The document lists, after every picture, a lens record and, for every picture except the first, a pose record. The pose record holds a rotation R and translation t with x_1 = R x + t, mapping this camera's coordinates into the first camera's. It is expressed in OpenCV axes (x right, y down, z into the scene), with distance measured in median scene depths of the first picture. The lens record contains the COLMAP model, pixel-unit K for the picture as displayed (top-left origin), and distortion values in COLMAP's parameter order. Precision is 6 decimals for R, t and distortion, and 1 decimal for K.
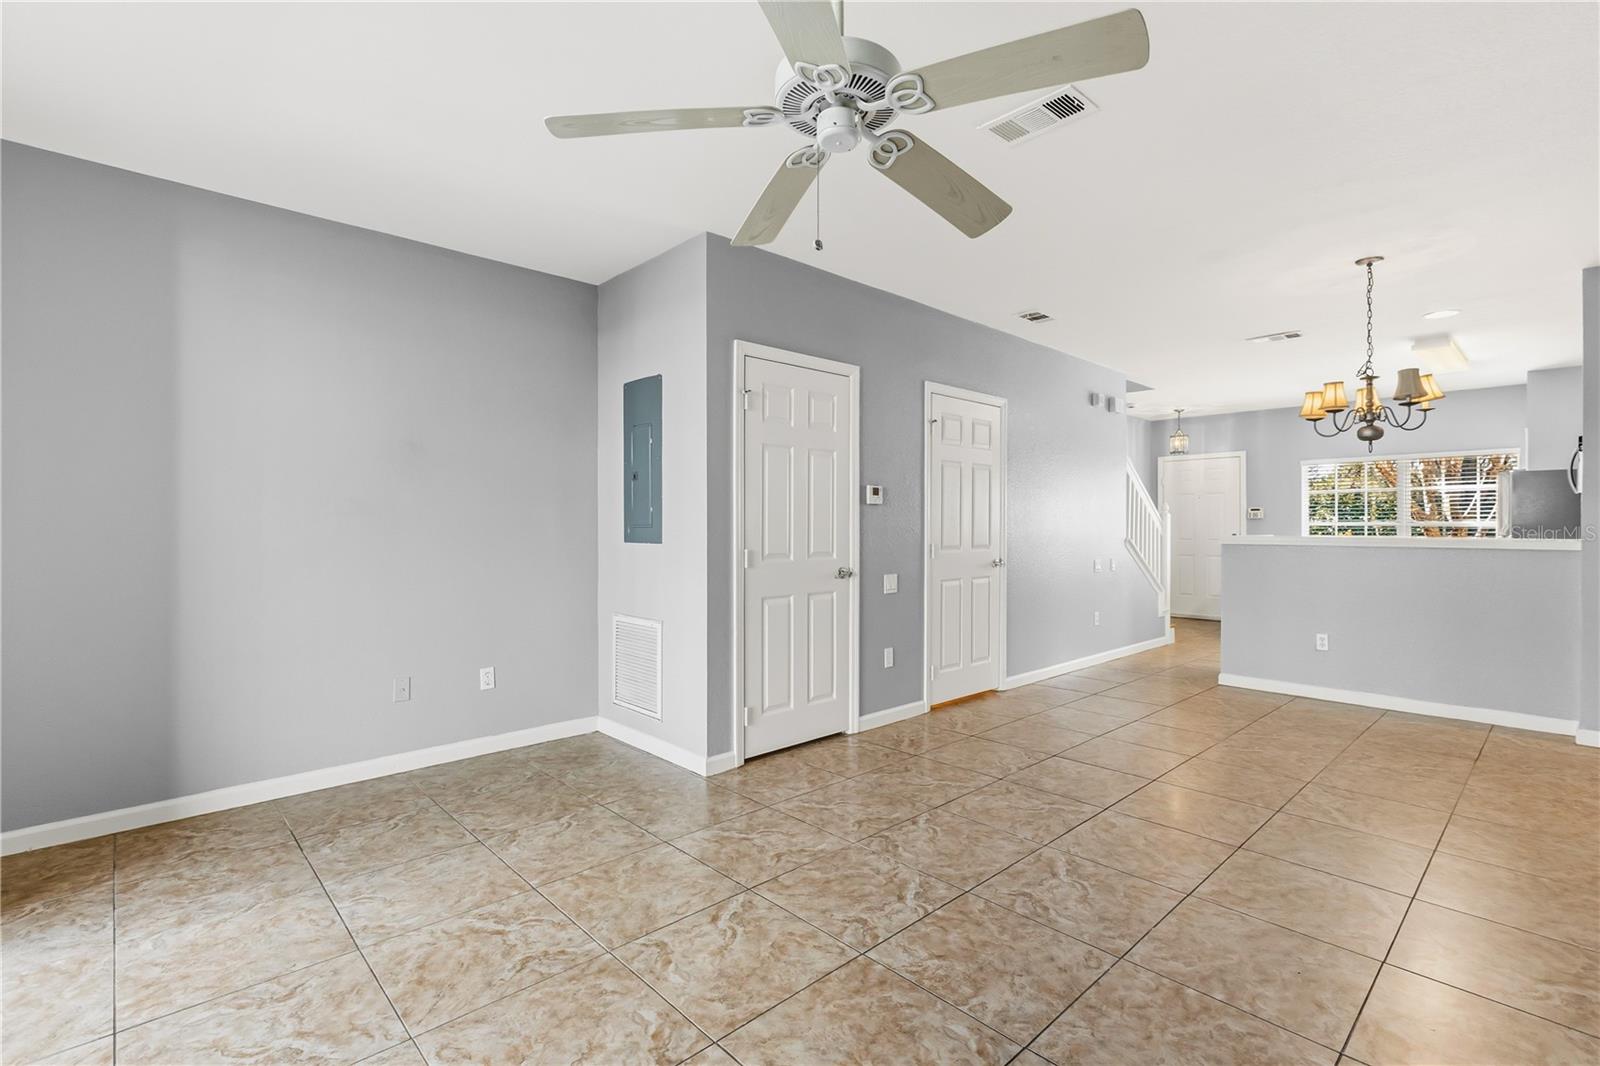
lens RADIAL K [[733.7, 0, 802.0], [0, 733.7, 528.2], [0, 0, 1]] dist [0.000958, 0.000517]
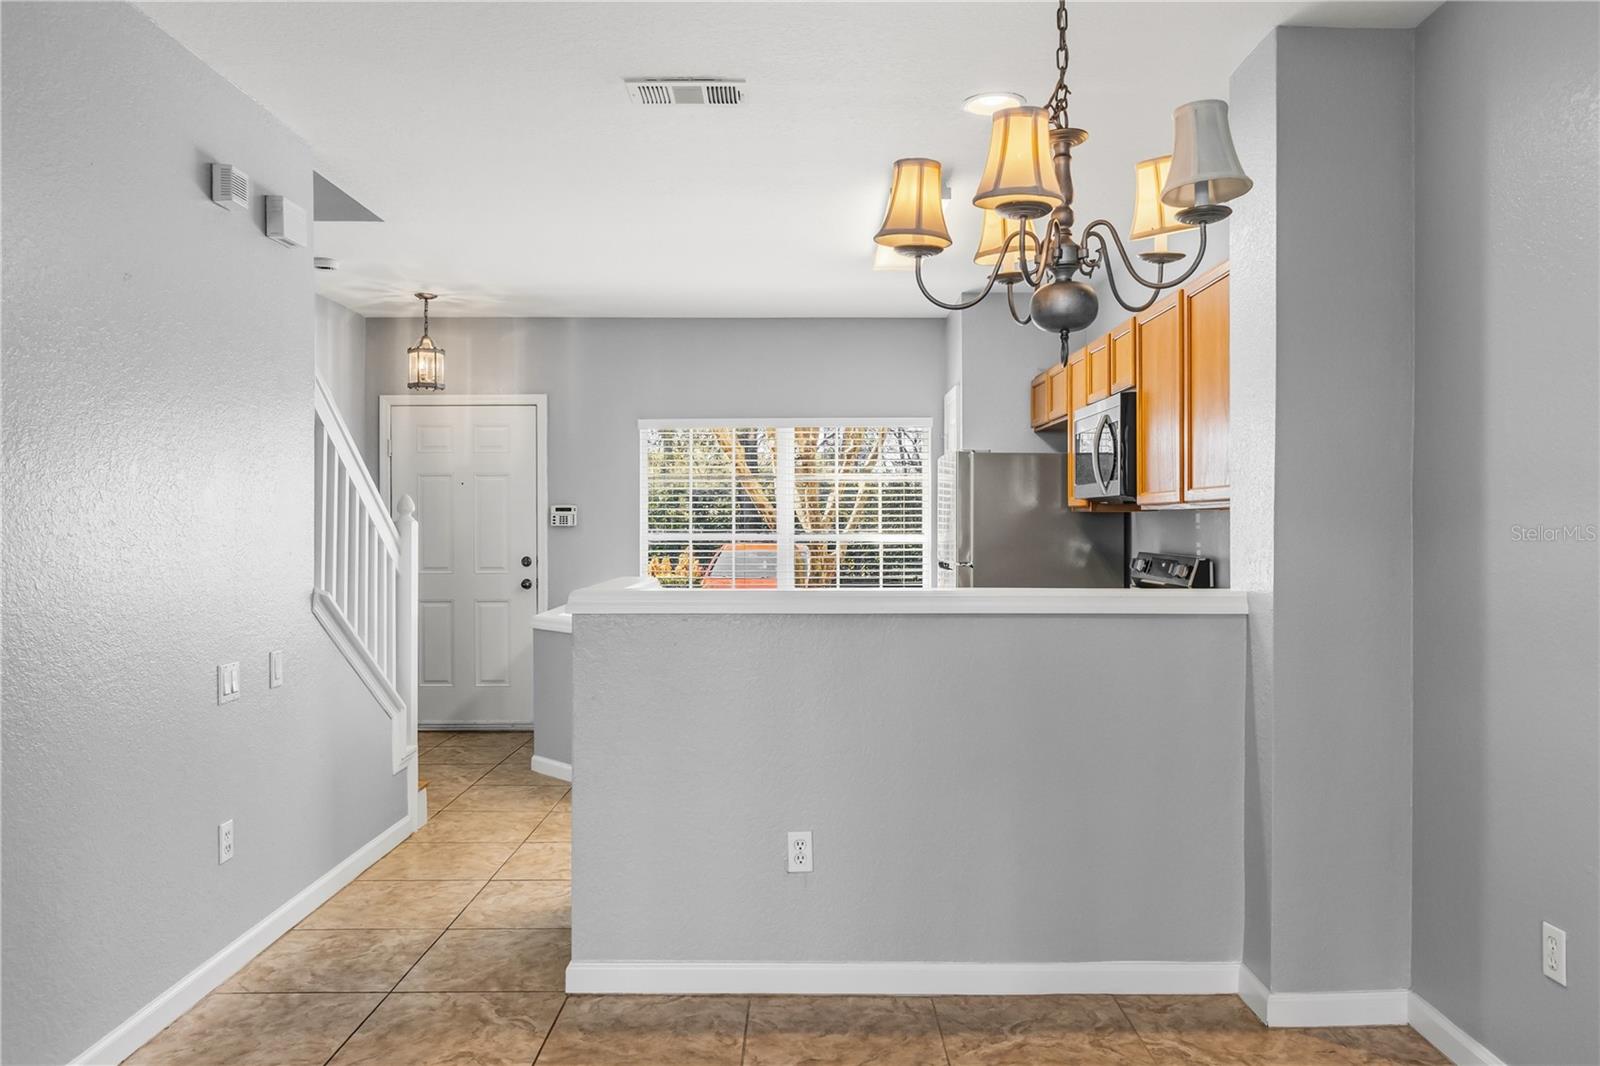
lens RADIAL K [[1143.2, 0, 820.6], [0, 1143.2, 524.5], [0, 0, 1]] dist [-0.002726, -0.002722]
pose [[0.670492, -0.001666, 0.741915, 0.306231], [0.003226, 0.999995, -0.000670, -0.030708], [-0.741909, 0.002843, 0.670494, 0.699619]]
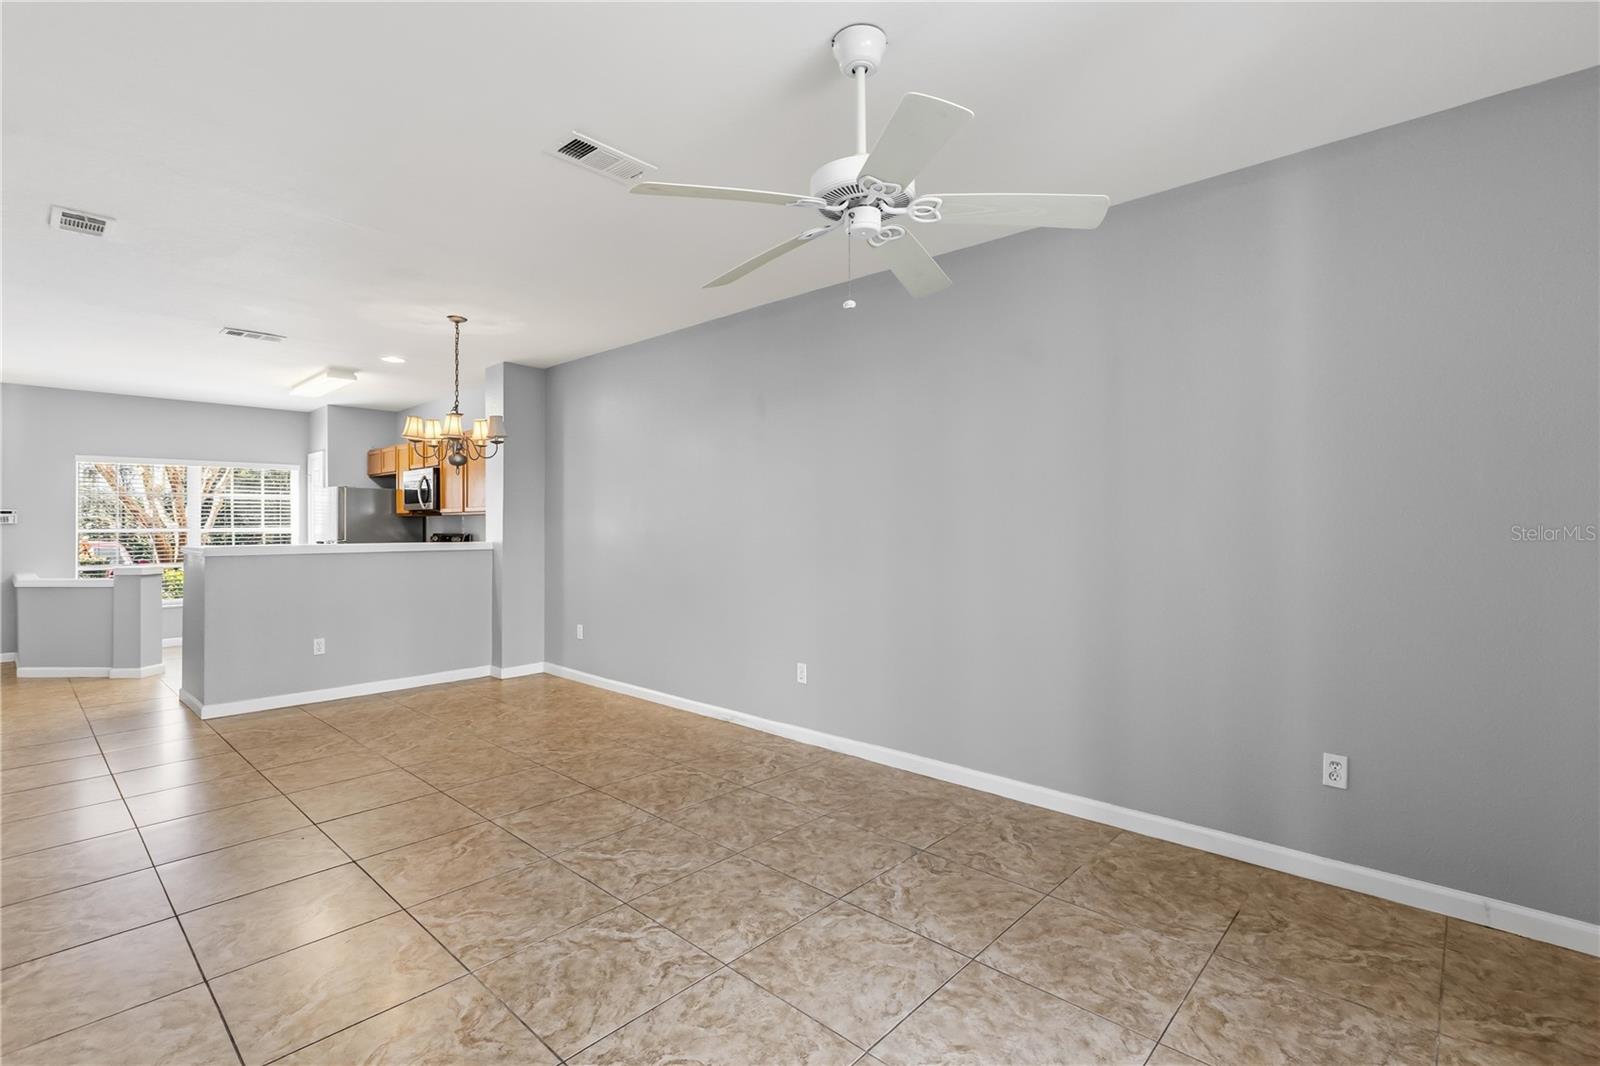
lens RADIAL K [[745.8, 0, 802.6], [0, 745.8, 519.8], [0, 0, 1]] dist [0.001446, 0.000169]
pose [[-0.083302, 0.007399, 0.996497, -0.492010], [0.007092, 0.999952, -0.006832, -0.014842], [-0.996499, 0.006498, -0.083351, 0.500118]]
